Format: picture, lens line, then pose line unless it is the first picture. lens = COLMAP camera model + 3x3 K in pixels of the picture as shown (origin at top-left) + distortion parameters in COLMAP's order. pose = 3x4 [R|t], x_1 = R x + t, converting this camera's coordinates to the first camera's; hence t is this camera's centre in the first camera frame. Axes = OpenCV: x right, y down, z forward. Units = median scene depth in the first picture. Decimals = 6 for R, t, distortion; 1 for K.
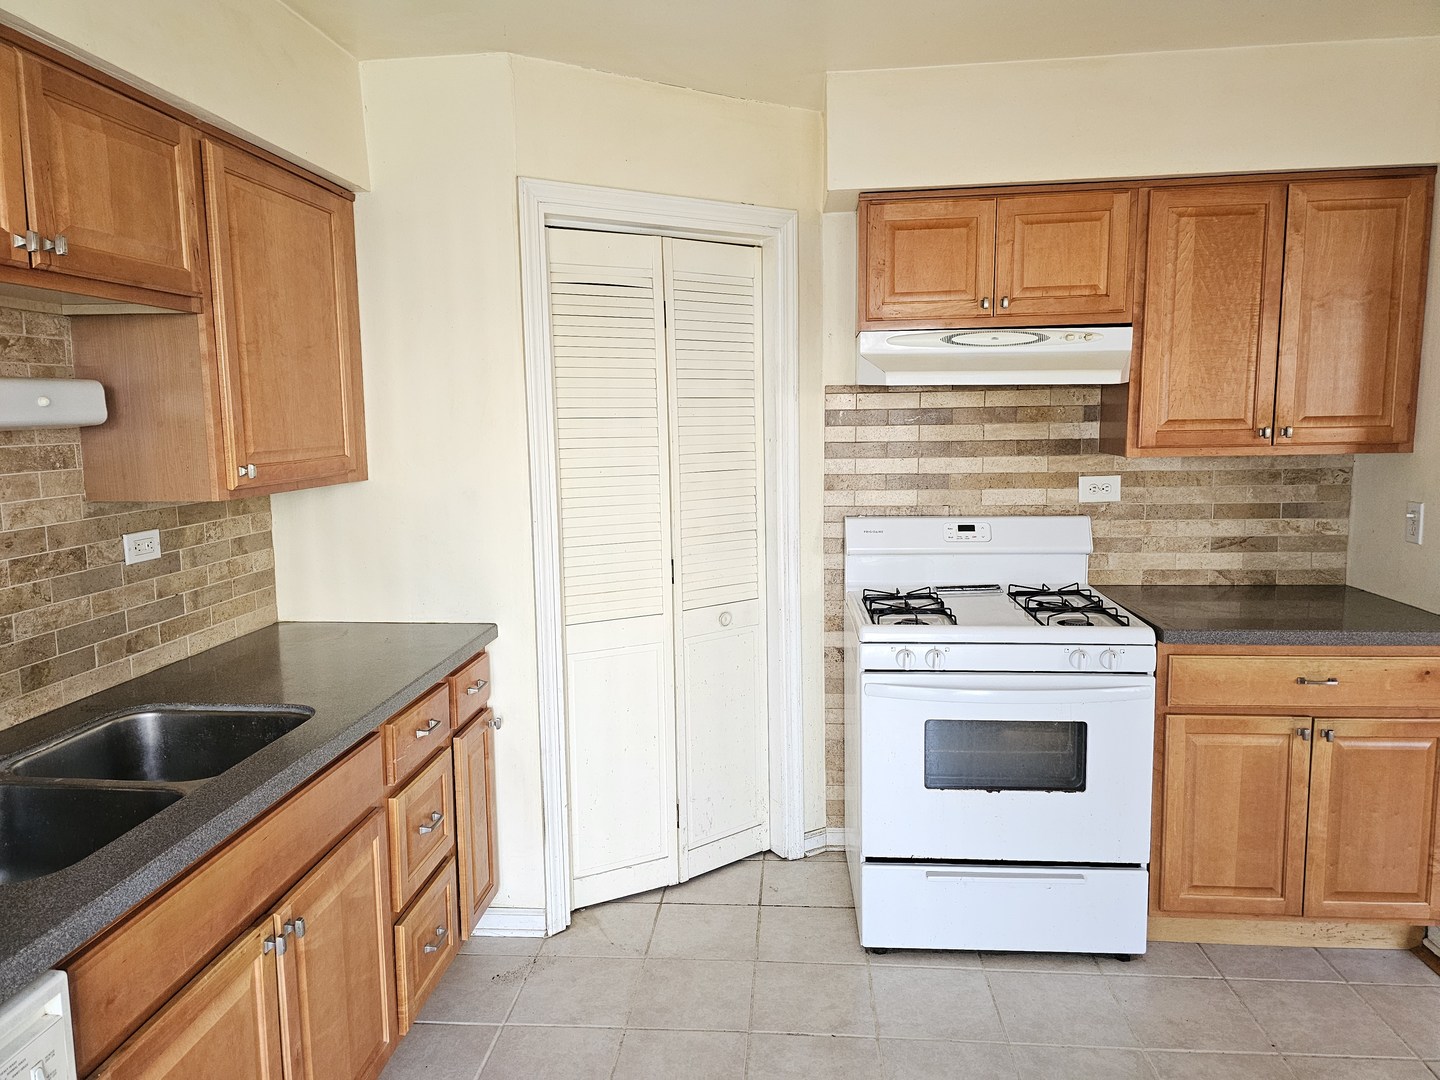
lens RADIAL K [[951.9, 0, 712.2], [0, 951.9, 532.1], [0, 0, 1]] dist [0.069307, -0.062543]
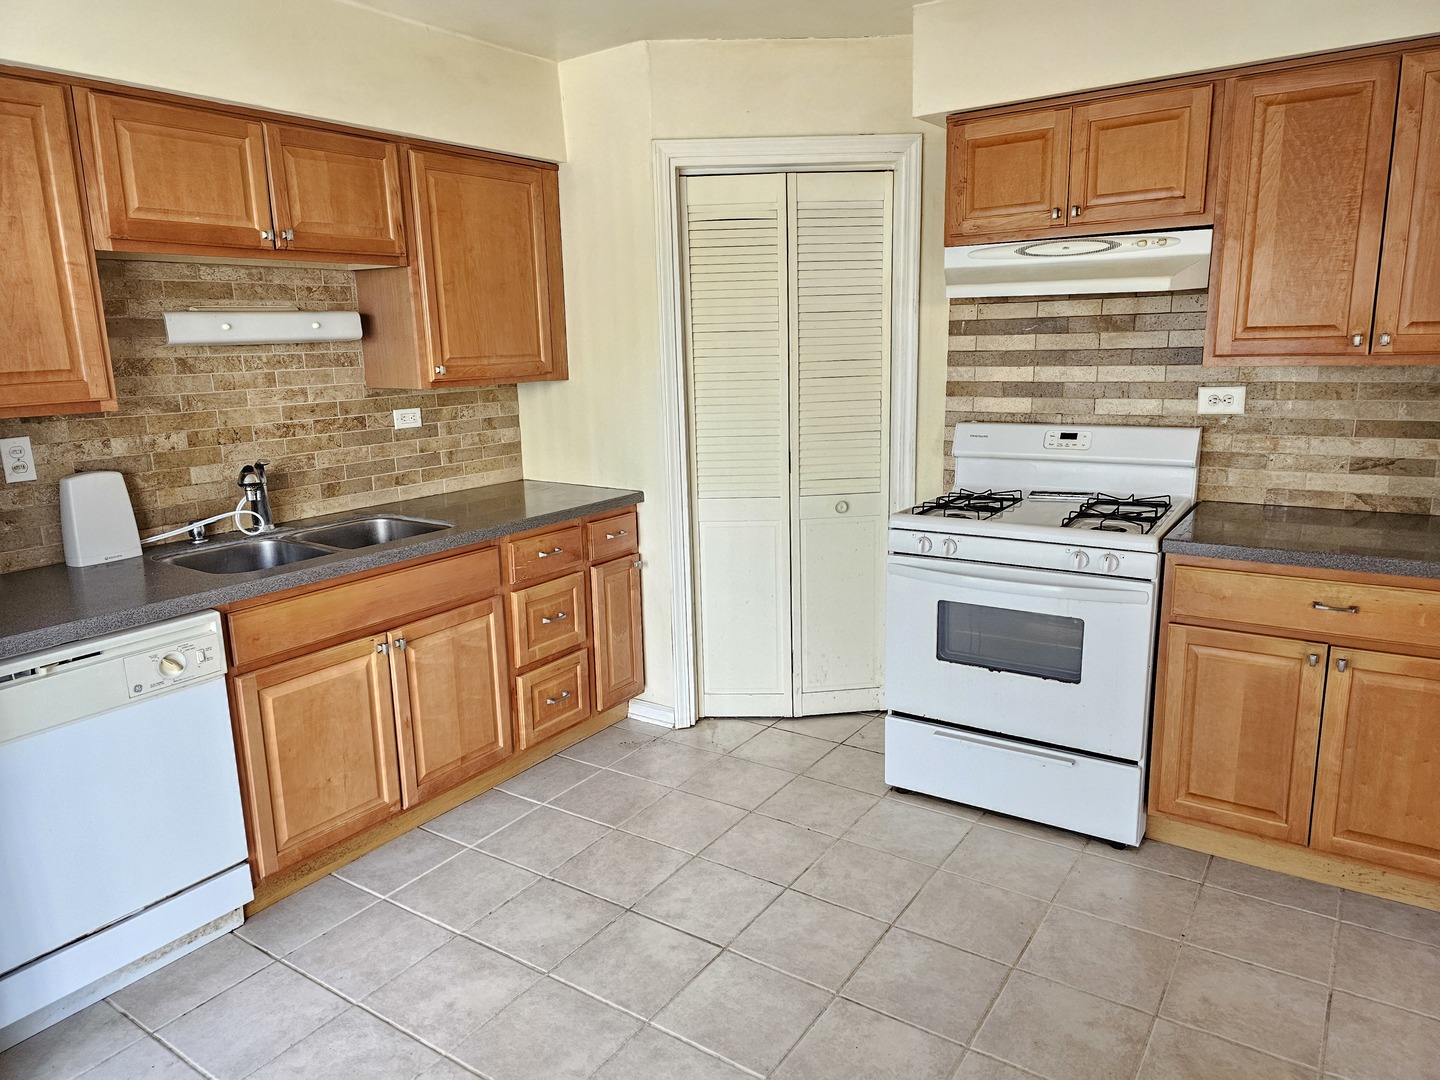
lens RADIAL K [[957.0, 0, 720.0], [0, 957.0, 540.0], [0, 0, 1]] dist [0.070001, -0.060429]
pose [[0.872849, 0.095676, -0.478520, 0.517603], [-0.047522, 0.992596, 0.111779, 0.009997], [0.485672, -0.074826, 0.870933, -0.109389]]
